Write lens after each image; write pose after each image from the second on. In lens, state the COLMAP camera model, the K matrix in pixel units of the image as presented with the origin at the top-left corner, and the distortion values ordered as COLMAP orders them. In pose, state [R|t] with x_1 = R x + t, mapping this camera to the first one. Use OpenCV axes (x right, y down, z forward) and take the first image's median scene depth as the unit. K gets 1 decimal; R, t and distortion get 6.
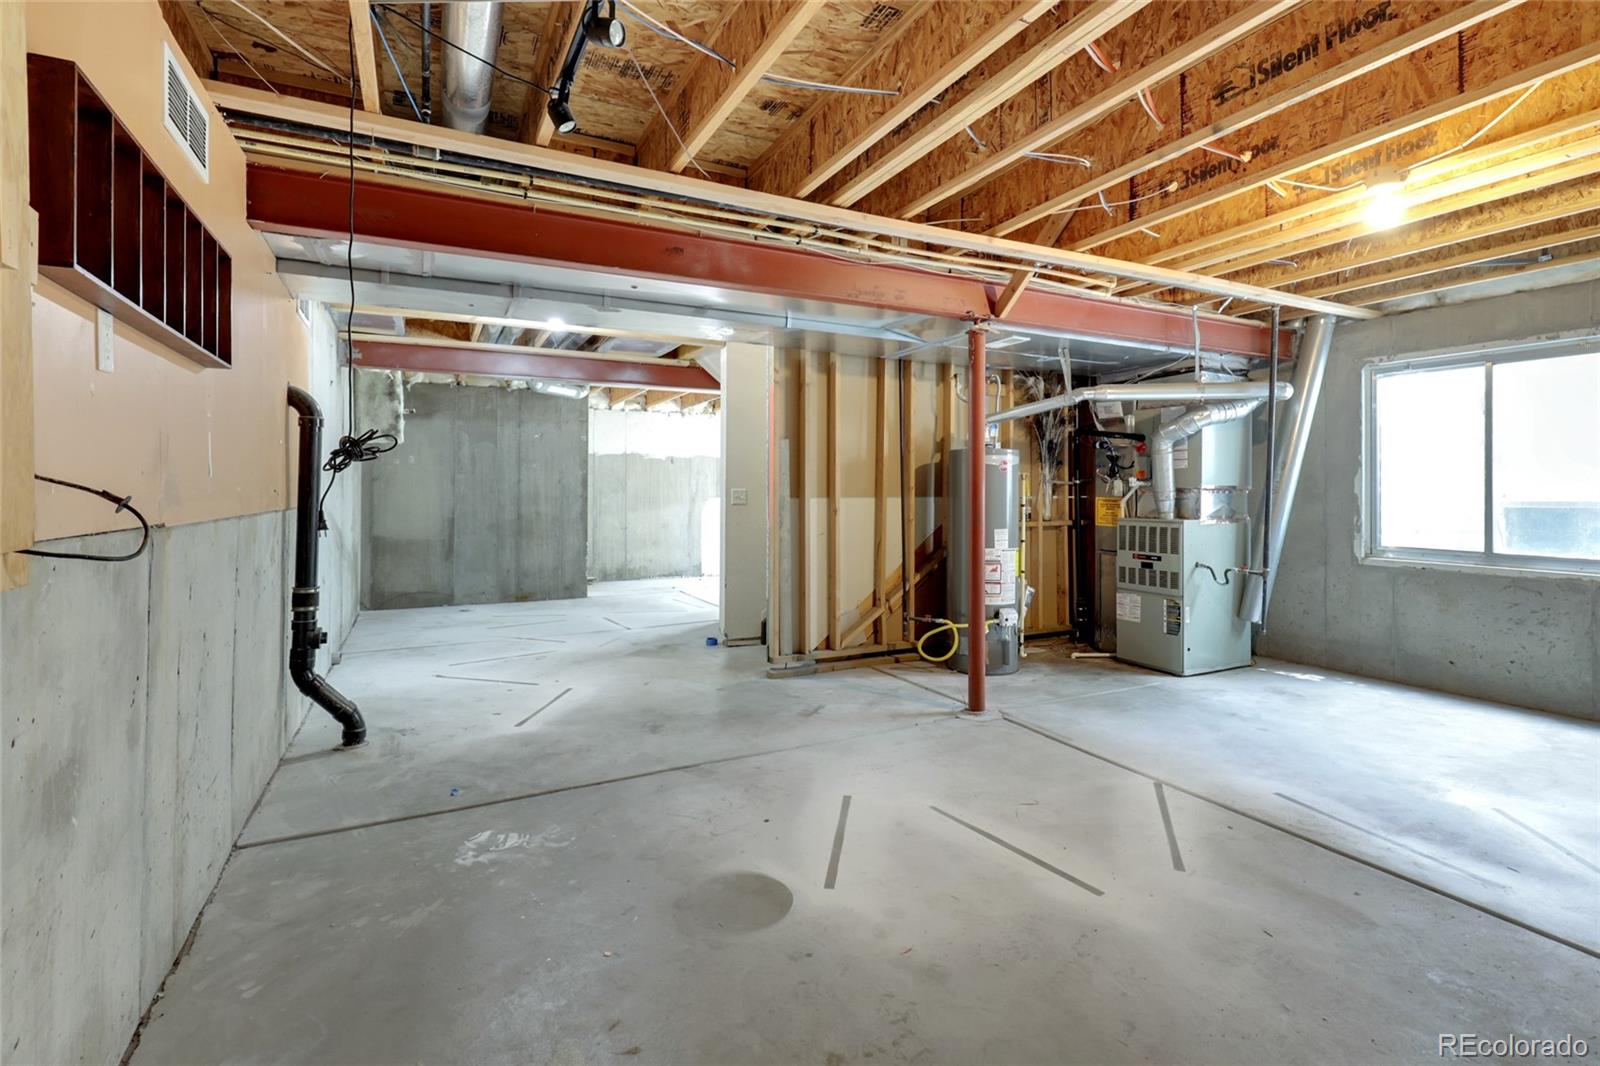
lens RADIAL K [[735.4, 0, 804.7], [0, 735.4, 491.0], [0, 0, 1]] dist [0.001000, -0.000080]
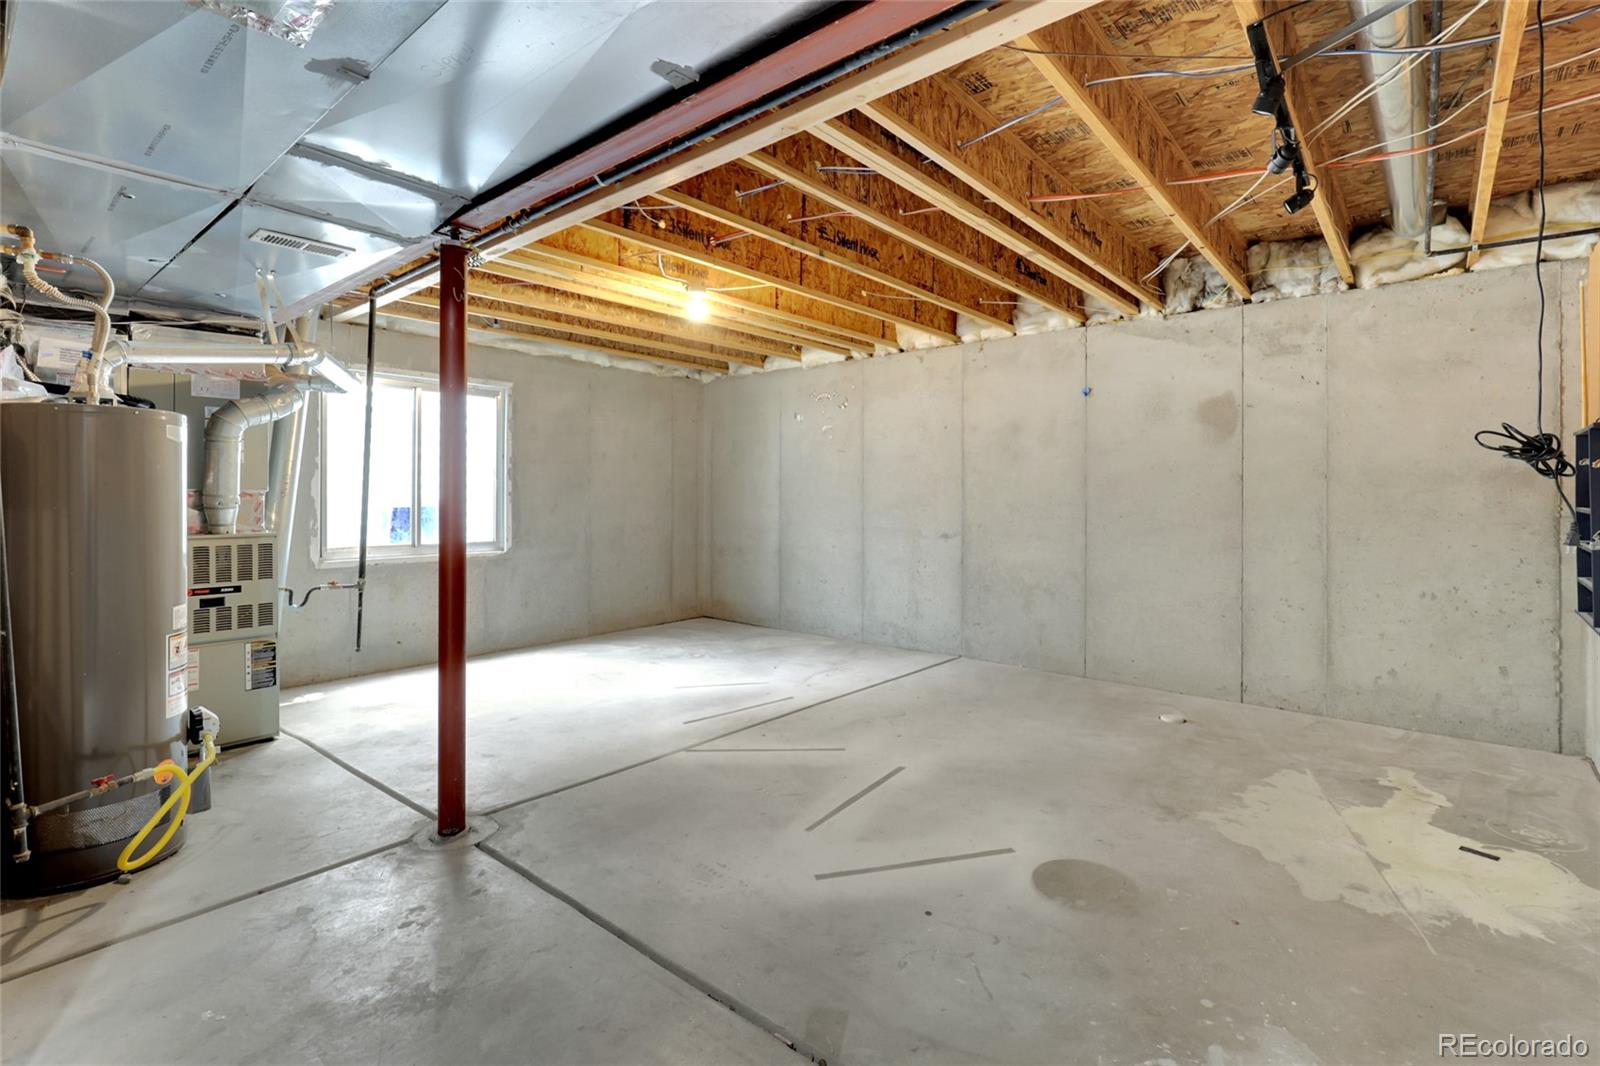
lens RADIAL K [[749.6, 0, 803.8], [0, 749.6, 497.5], [0, 0, 1]] dist [0.010270, -0.000151]
pose [[-0.380871, -0.006152, 0.924608, -0.814507], [-0.001619, 0.999981, 0.005986, -0.004059], [-0.924627, 0.000783, -0.380873, 1.563377]]
